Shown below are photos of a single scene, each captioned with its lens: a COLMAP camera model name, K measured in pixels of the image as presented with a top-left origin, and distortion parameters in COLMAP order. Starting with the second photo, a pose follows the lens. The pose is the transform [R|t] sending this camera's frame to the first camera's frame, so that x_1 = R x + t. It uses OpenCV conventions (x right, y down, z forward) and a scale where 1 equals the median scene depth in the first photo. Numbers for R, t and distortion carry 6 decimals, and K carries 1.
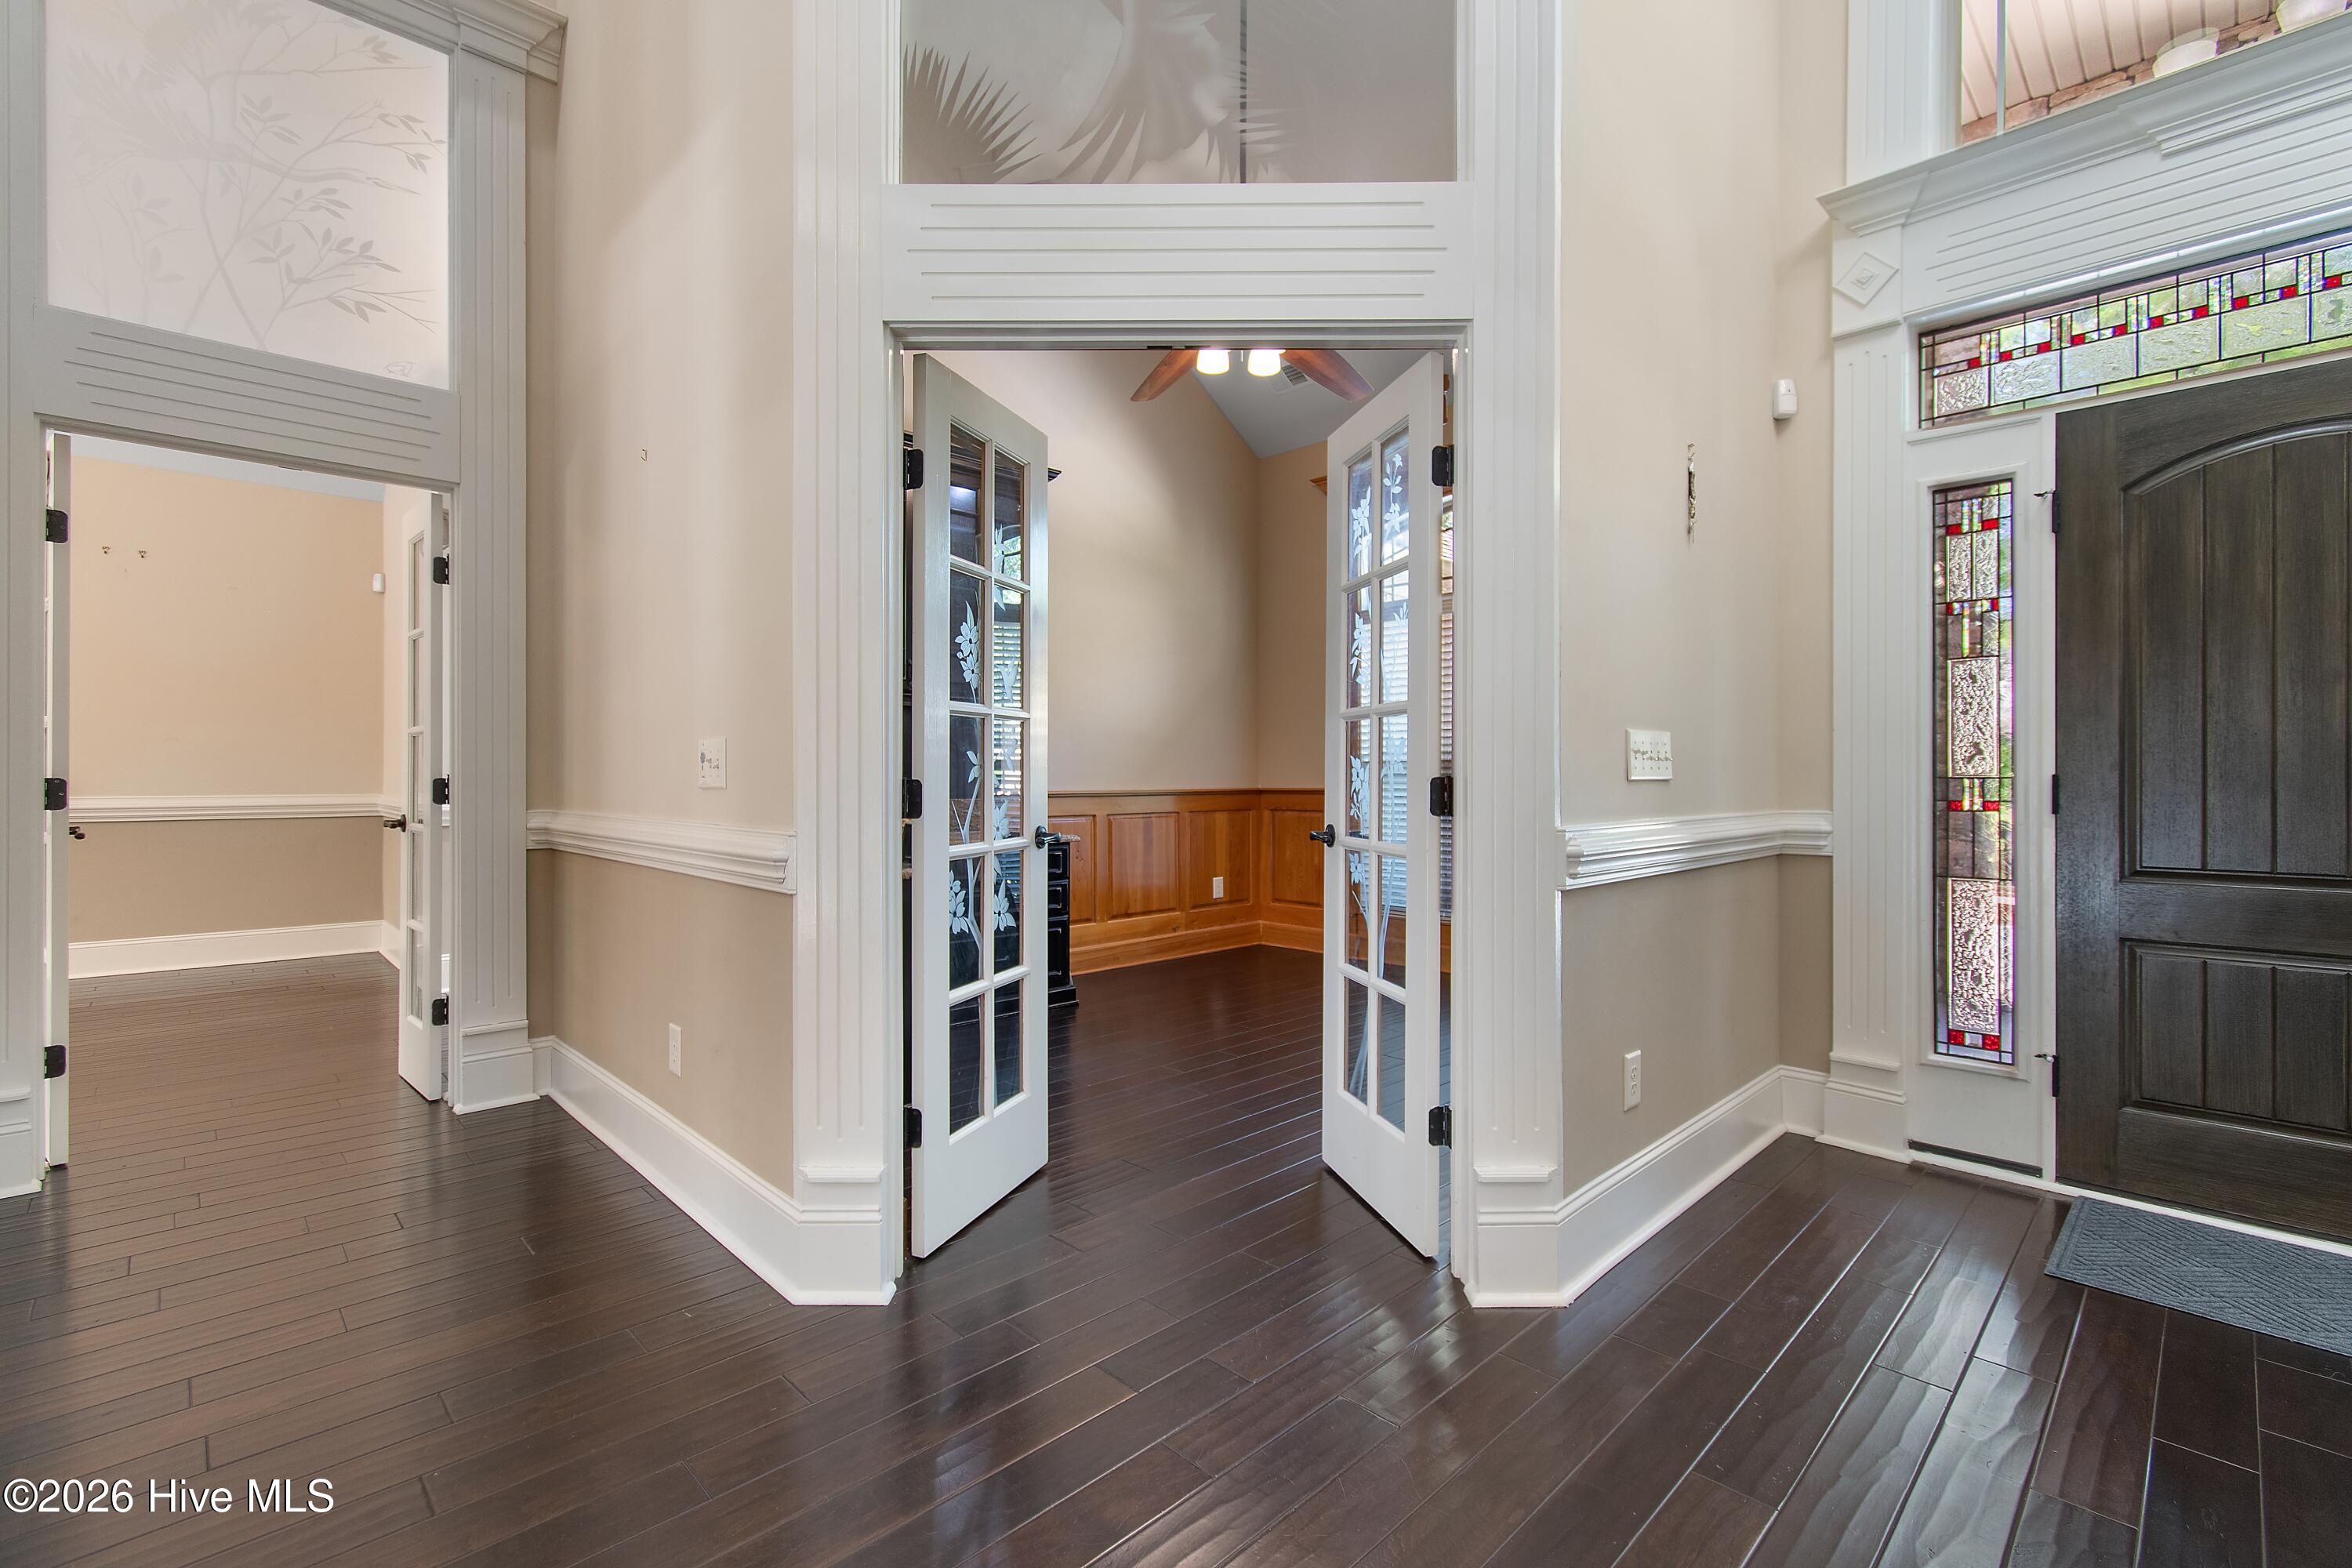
lens RADIAL K [[1053.2, 0, 1199.0], [0, 1053.2, 776.1], [0, 0, 1]] dist [0.002310, -0.001819]
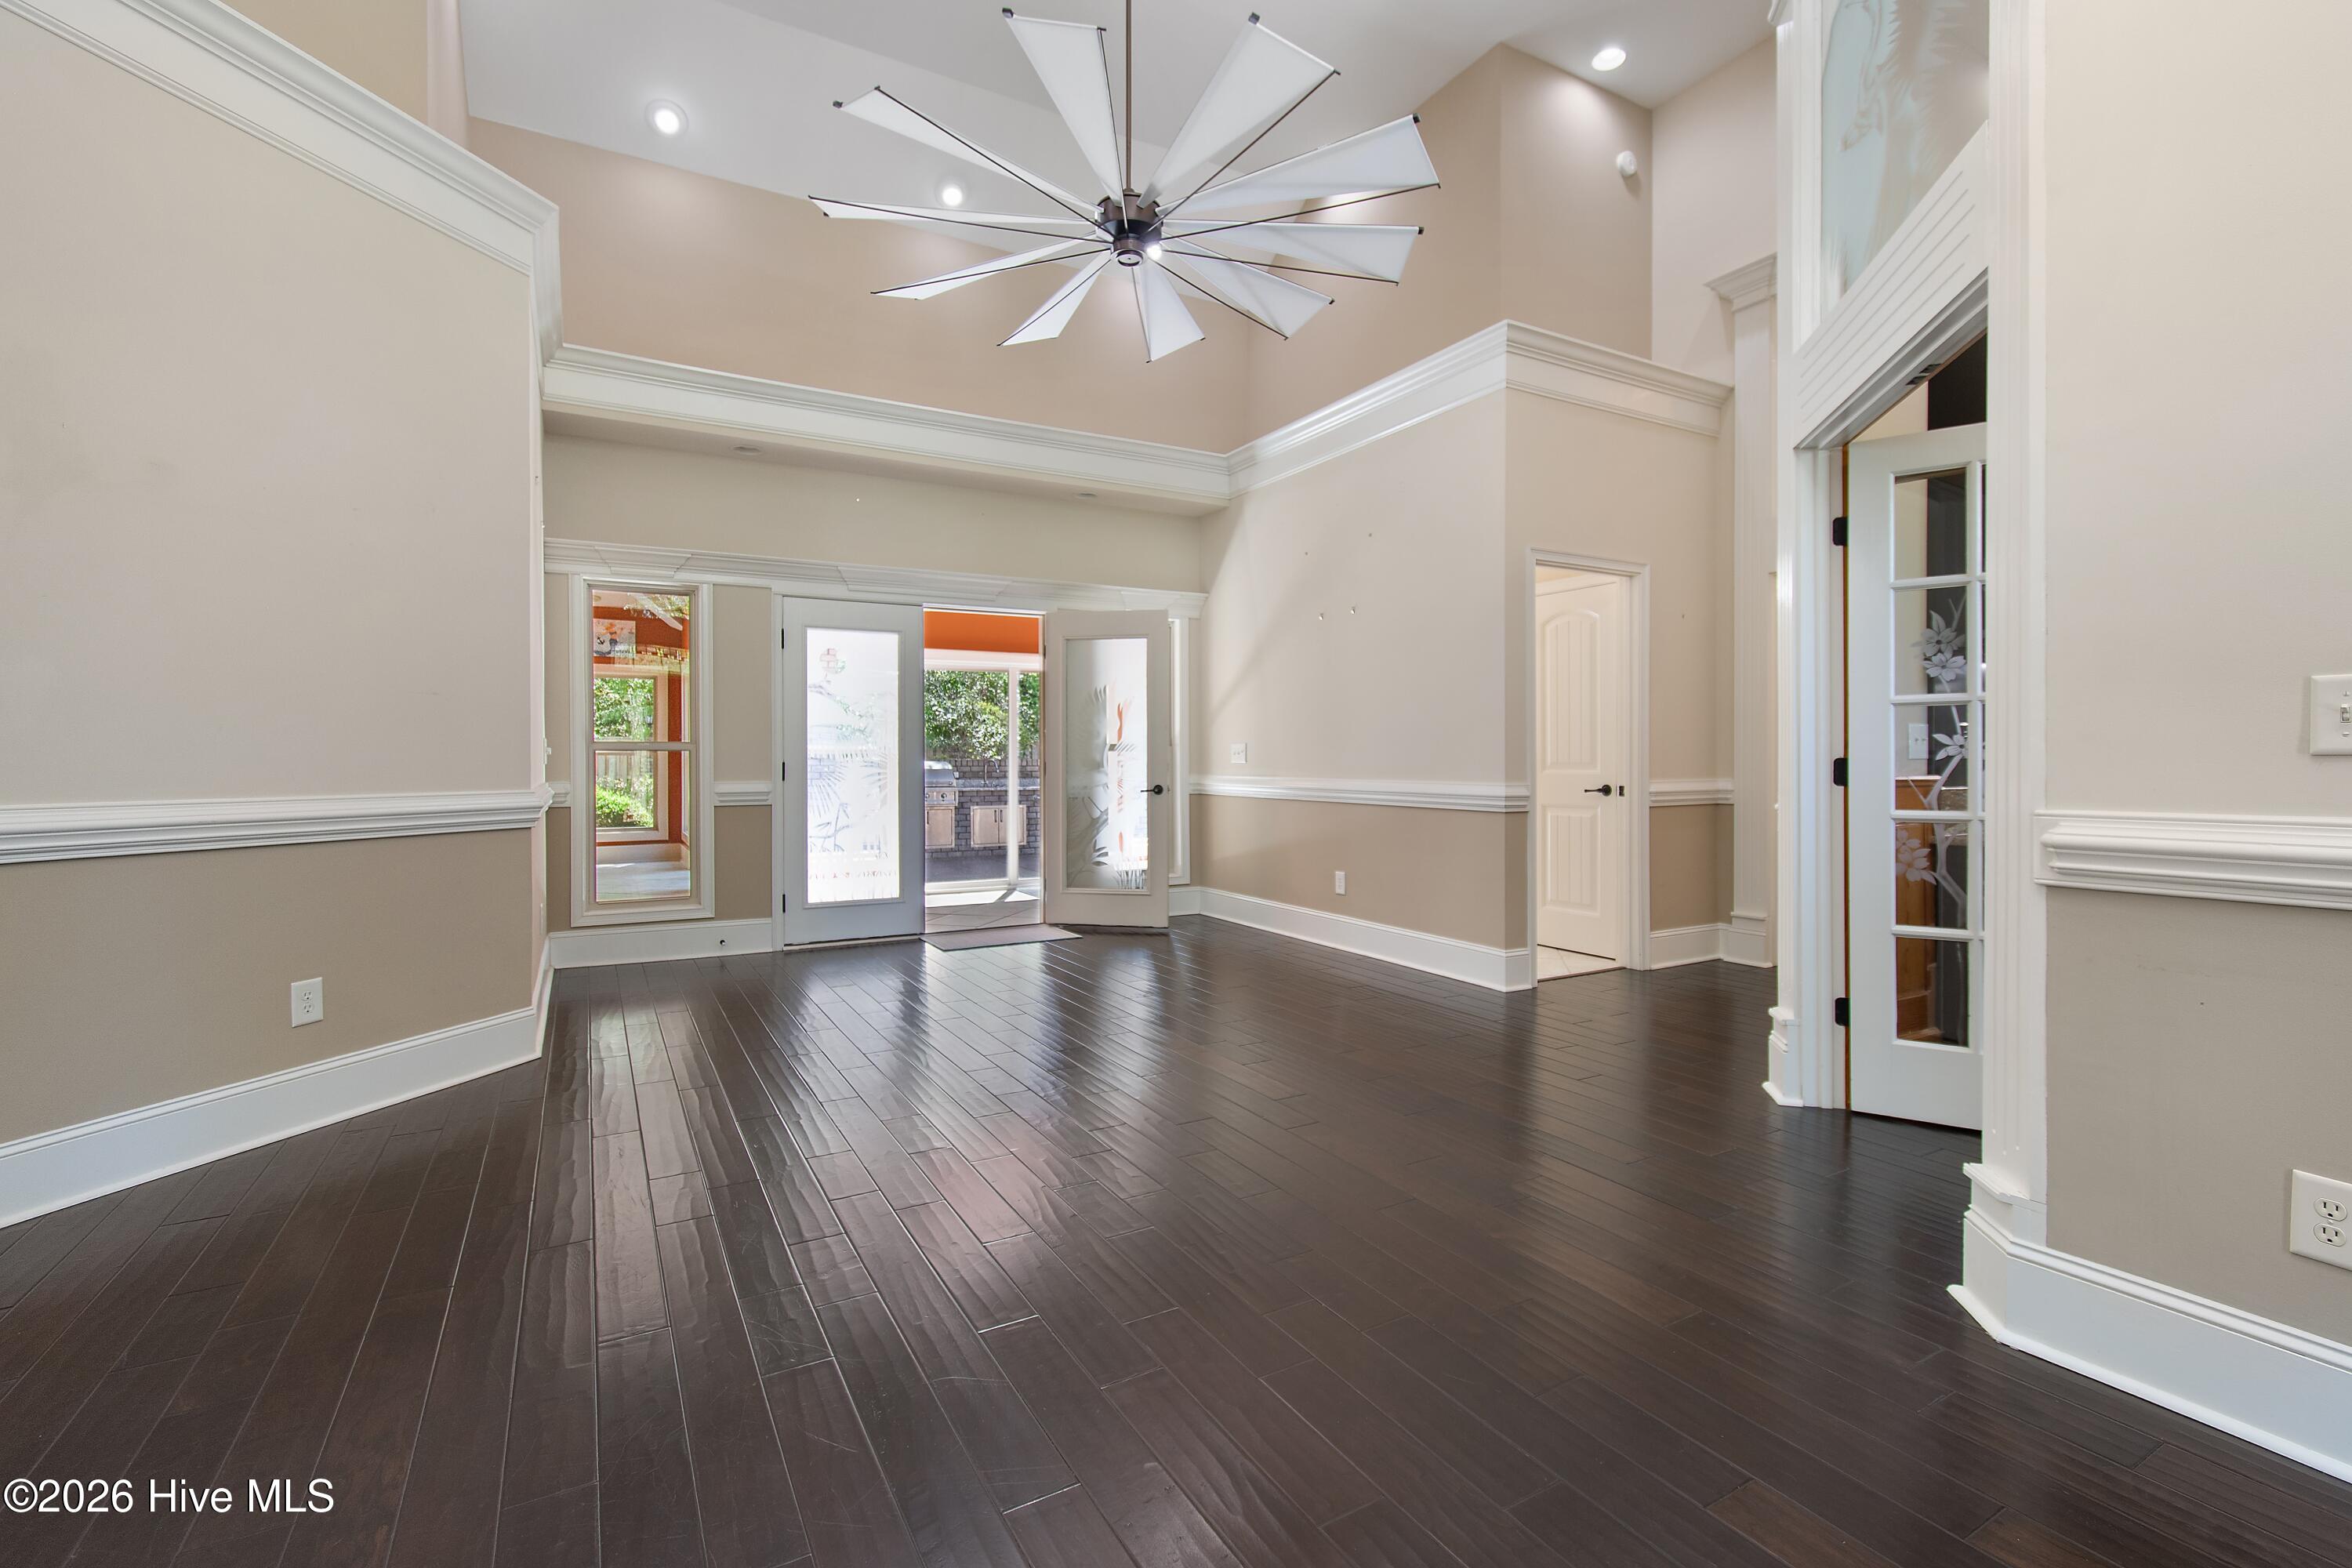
lens RADIAL K [[1053.2, 0, 1180.8], [0, 1053.2, 762.7], [0, 0, 1]] dist [0.002310, -0.001819]
pose [[-0.261666, 0.000932, -0.965158, 1.061206], [0.003671, 0.999993, -0.000030, 0.004969], [0.965152, -0.003551, -0.261667, 0.432249]]
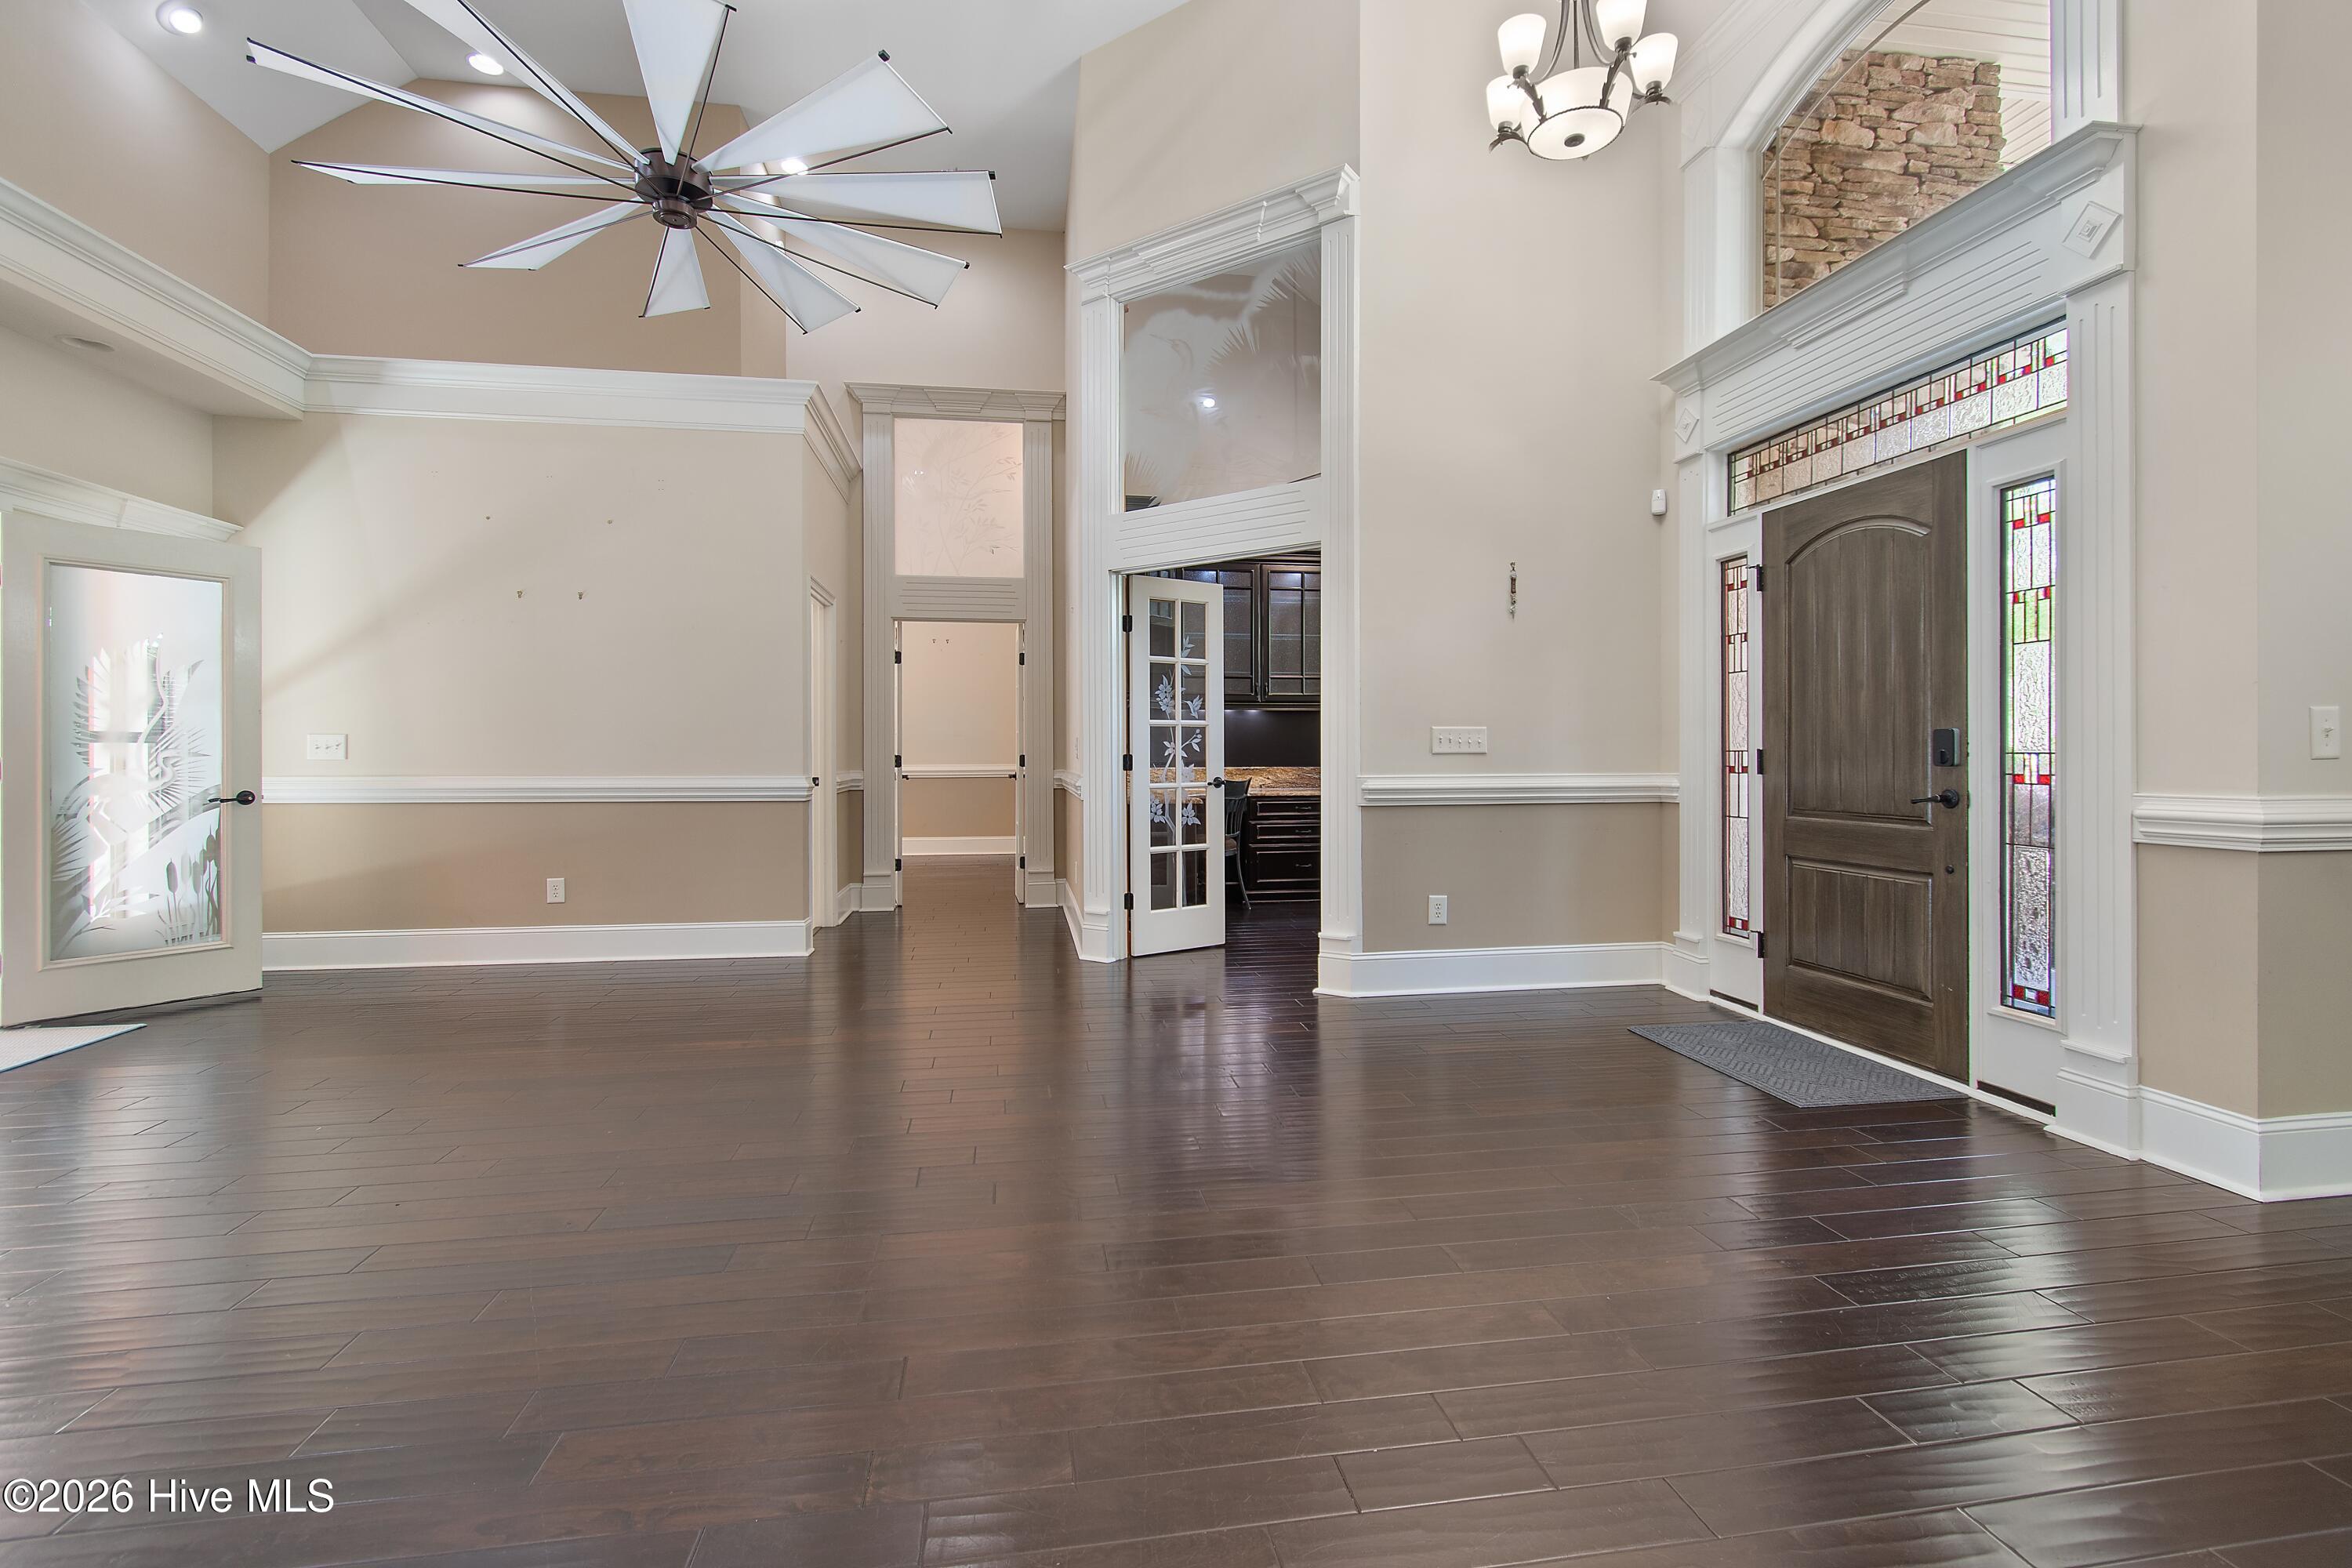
lens RADIAL K [[1053.2, 0, 1181.3], [0, 1053.2, 752.7], [0, 0, 1]] dist [0.002310, -0.001819]
pose [[0.818494, -0.004845, -0.574495, 0.989067], [0.004468, 0.999988, -0.002068, 0.003443], [0.574498, -0.000875, 0.818506, -0.732452]]
